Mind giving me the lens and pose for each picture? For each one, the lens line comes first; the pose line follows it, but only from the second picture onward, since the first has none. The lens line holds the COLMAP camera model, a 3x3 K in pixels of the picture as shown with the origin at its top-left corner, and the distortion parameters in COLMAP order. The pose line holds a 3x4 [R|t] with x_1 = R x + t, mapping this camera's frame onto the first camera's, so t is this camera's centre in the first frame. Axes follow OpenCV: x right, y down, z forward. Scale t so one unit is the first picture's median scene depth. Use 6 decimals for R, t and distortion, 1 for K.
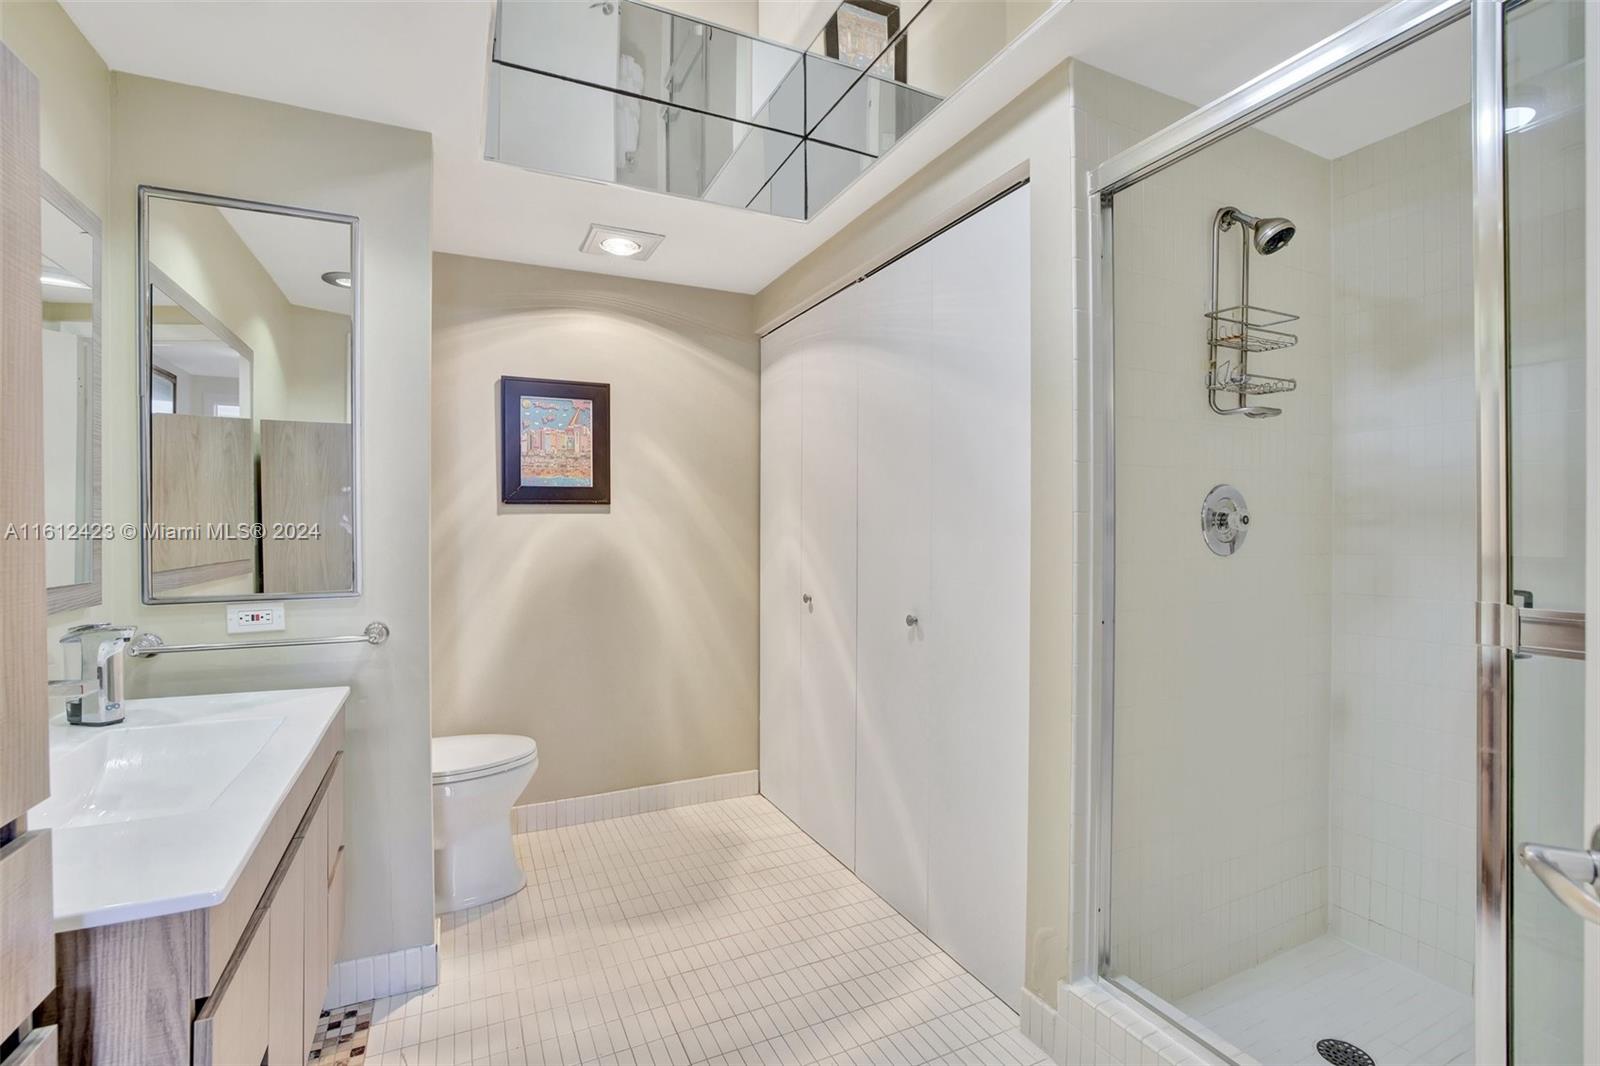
lens RADIAL K [[706.6, 0, 793.7], [0, 706.6, 526.8], [0, 0, 1]] dist [-0.008533, 0.000423]
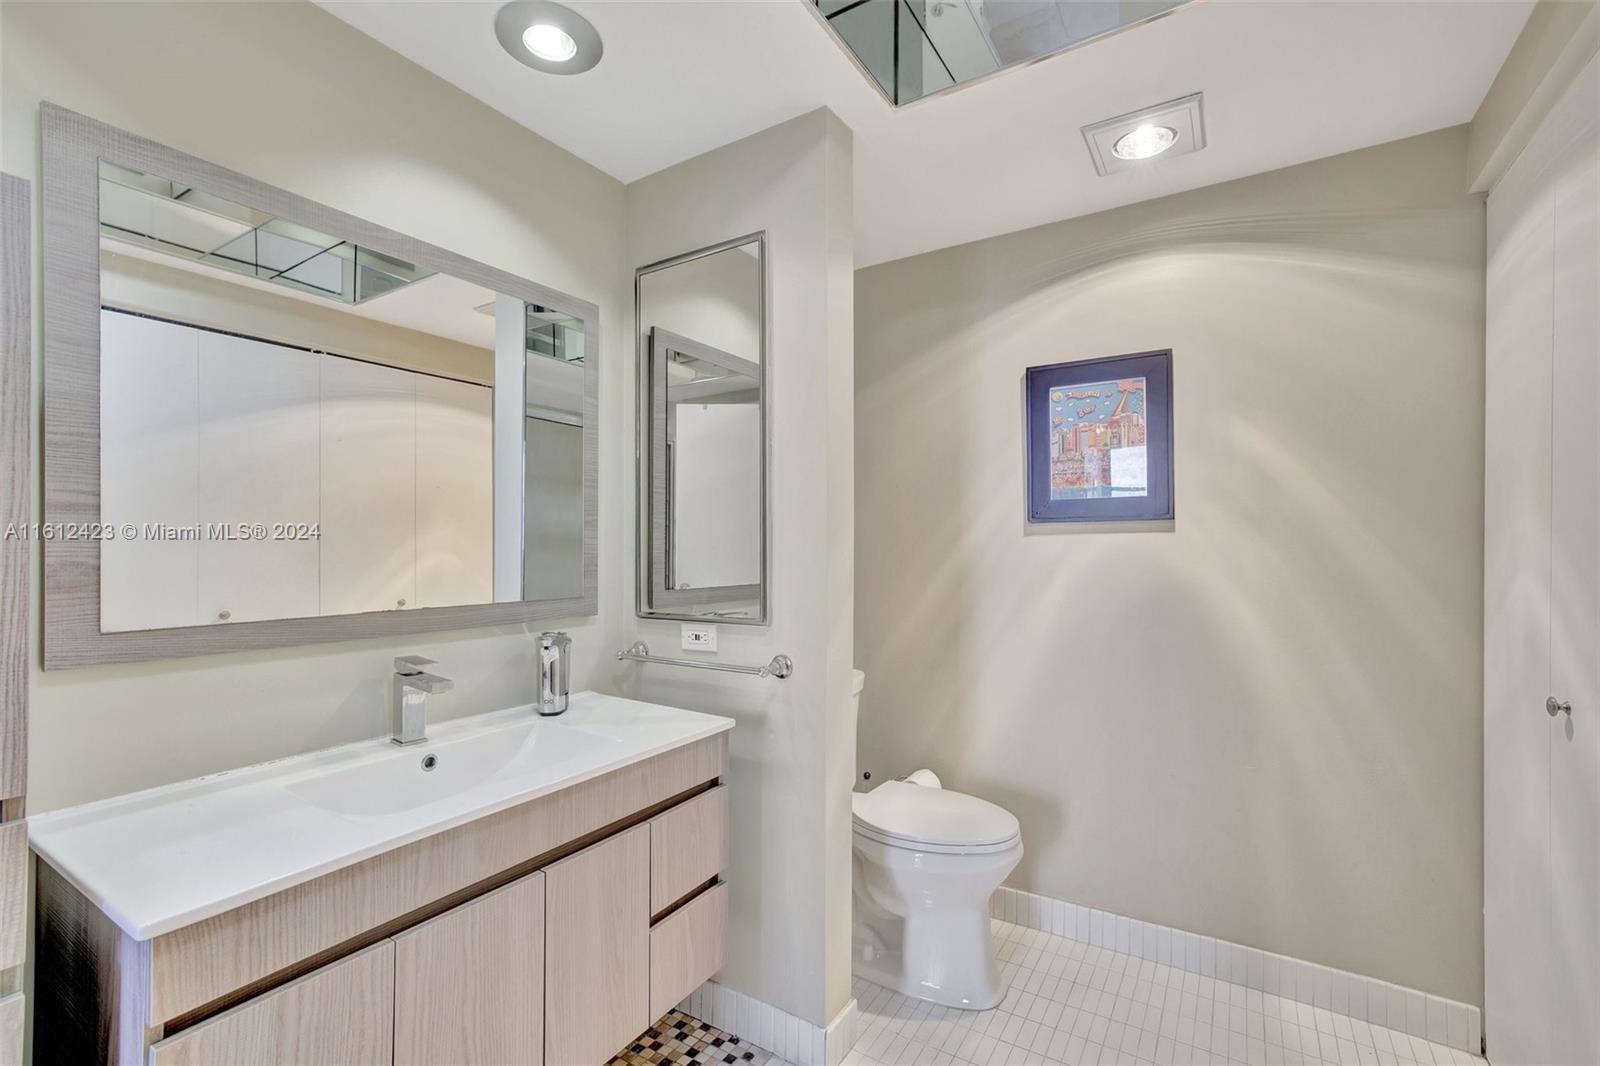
lens RADIAL K [[706.6, 0, 802.3], [0, 706.6, 545.7], [0, 0, 1]] dist [-0.008533, 0.000423]
pose [[0.544096, 0.001811, -0.839021, 0.134117], [0.000115, 0.999997, 0.002233, -0.007689], [0.839023, -0.001312, 0.544095, 0.322984]]
